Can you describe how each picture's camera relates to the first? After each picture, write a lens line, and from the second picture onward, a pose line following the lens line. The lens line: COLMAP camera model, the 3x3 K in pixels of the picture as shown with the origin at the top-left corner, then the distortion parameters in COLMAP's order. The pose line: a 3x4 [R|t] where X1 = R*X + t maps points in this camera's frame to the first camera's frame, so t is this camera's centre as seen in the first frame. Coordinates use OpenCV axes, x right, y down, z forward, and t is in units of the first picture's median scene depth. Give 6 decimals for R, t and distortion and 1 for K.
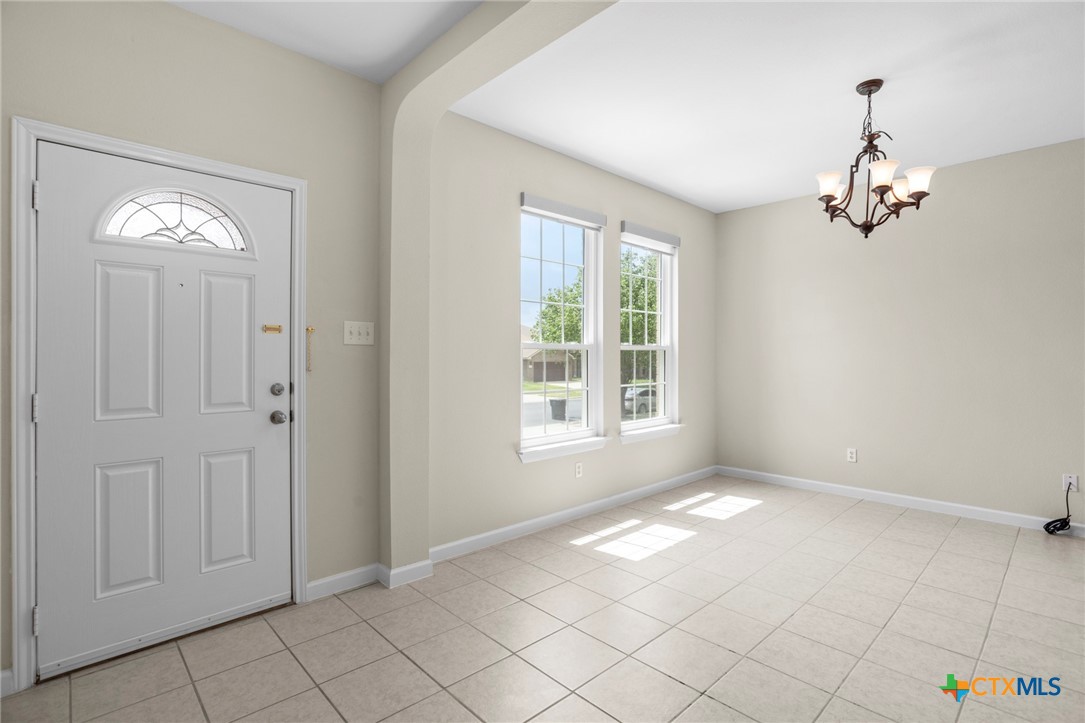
lens RADIAL K [[526.0, 0, 542.5], [0, 526.0, 361.5], [0, 0, 1]] dist [-0.000659, 0.000328]
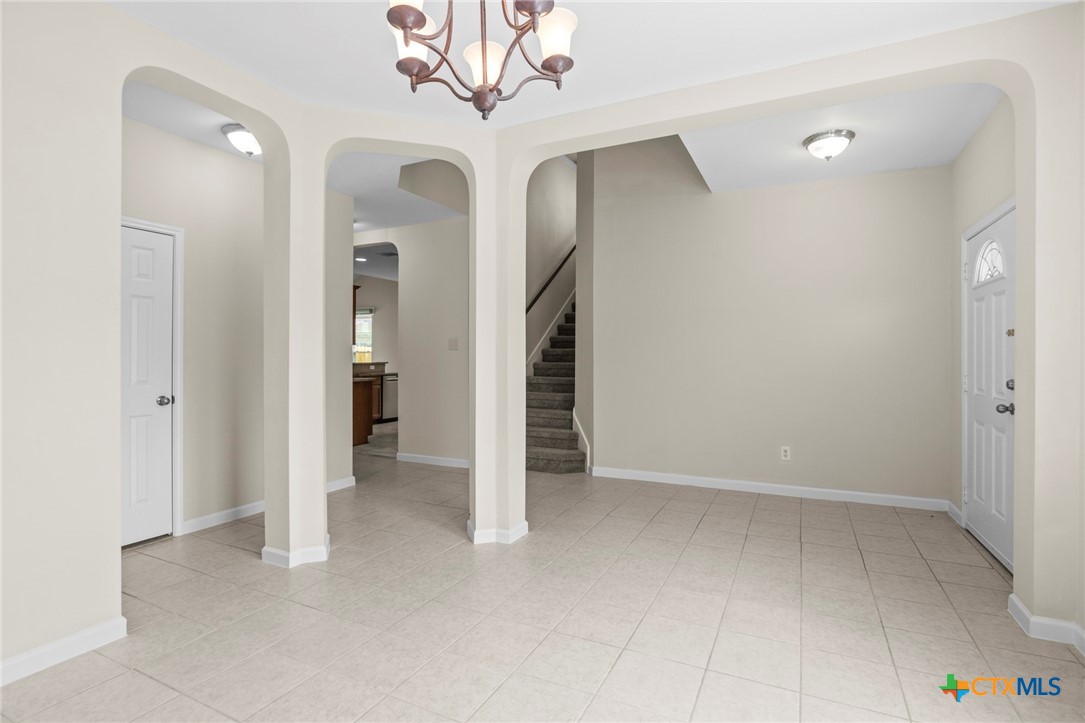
lens RADIAL K [[526.0, 0, 542.5], [0, 526.0, 361.5], [0, 0, 1]] dist [-0.000659, 0.000328]
pose [[-0.941897, -0.002503, -0.335891, 0.922677], [-0.007943, 0.999859, 0.014825, -0.007408], [0.335807, 0.016632, -0.941784, 1.871289]]
